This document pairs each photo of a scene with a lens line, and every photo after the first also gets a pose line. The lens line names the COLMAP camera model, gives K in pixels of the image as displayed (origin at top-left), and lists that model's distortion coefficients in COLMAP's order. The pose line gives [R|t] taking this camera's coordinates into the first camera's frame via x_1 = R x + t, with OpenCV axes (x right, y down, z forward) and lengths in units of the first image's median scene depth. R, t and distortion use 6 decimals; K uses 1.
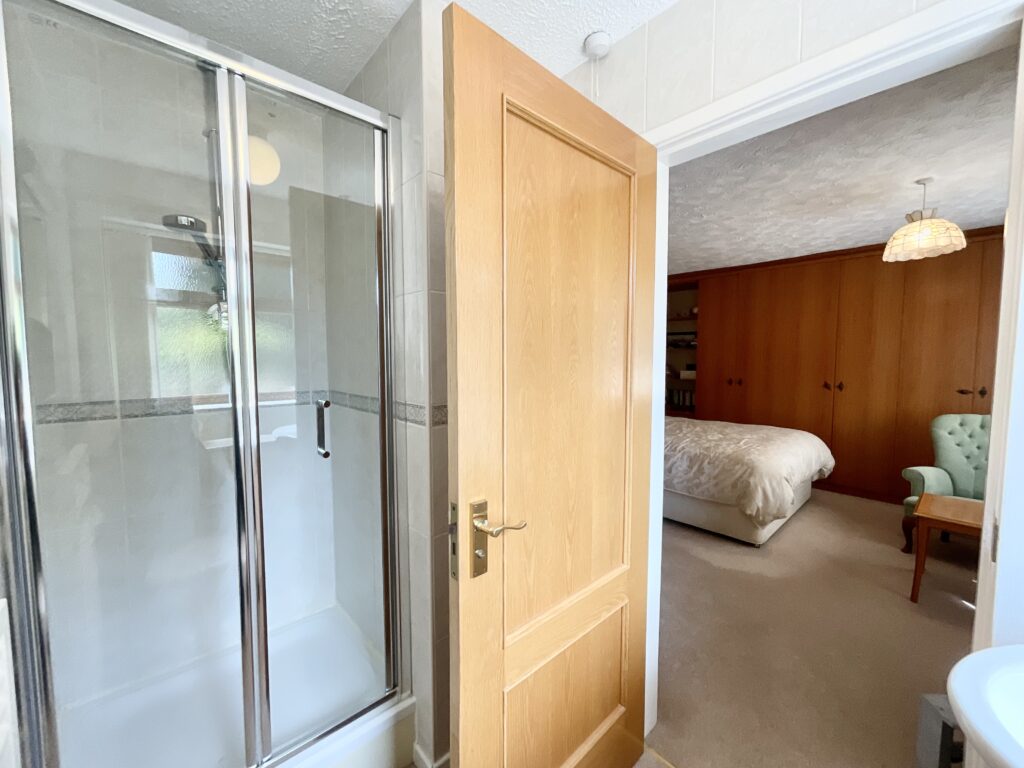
lens RADIAL K [[416.1, 0, 510.7], [0, 416.1, 383.7], [0, 0, 1]] dist [-0.000663, 0.000043]
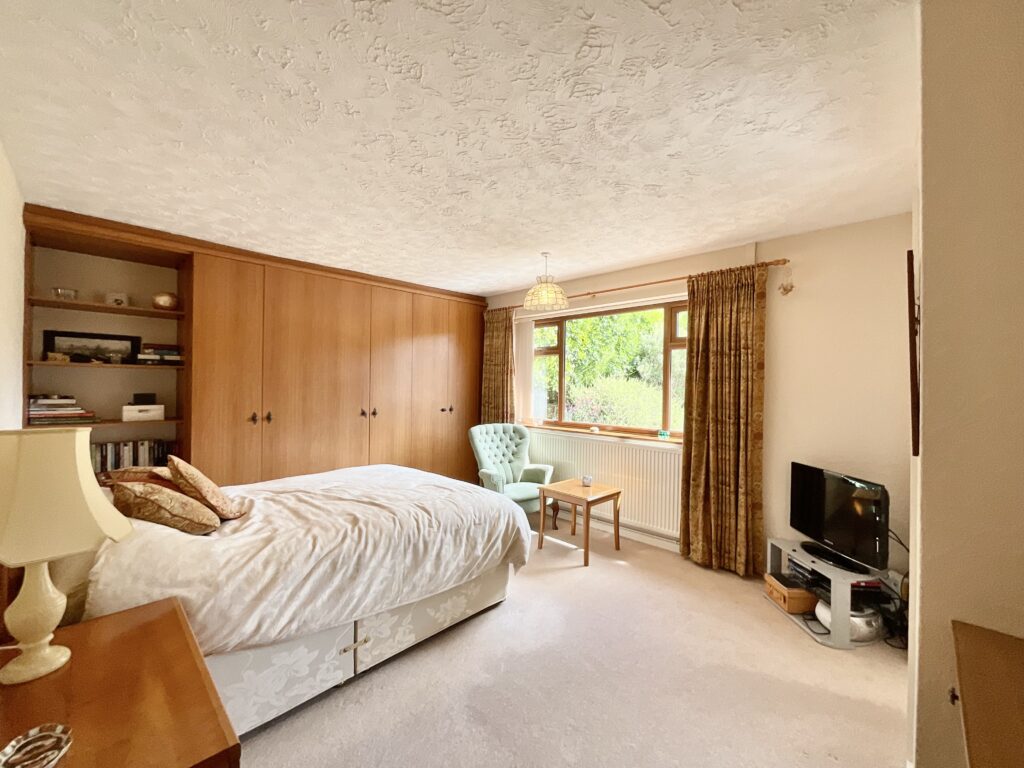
lens RADIAL K [[416.1, 0, 510.7], [0, 416.1, 383.7], [0, 0, 1]] dist [-0.000663, 0.000043]
pose [[-0.047914, 0.001752, 0.998850, -0.195107], [0.054104, 0.998535, 0.000844, -0.044853], [-0.997385, 0.054082, -0.047939, 0.721366]]
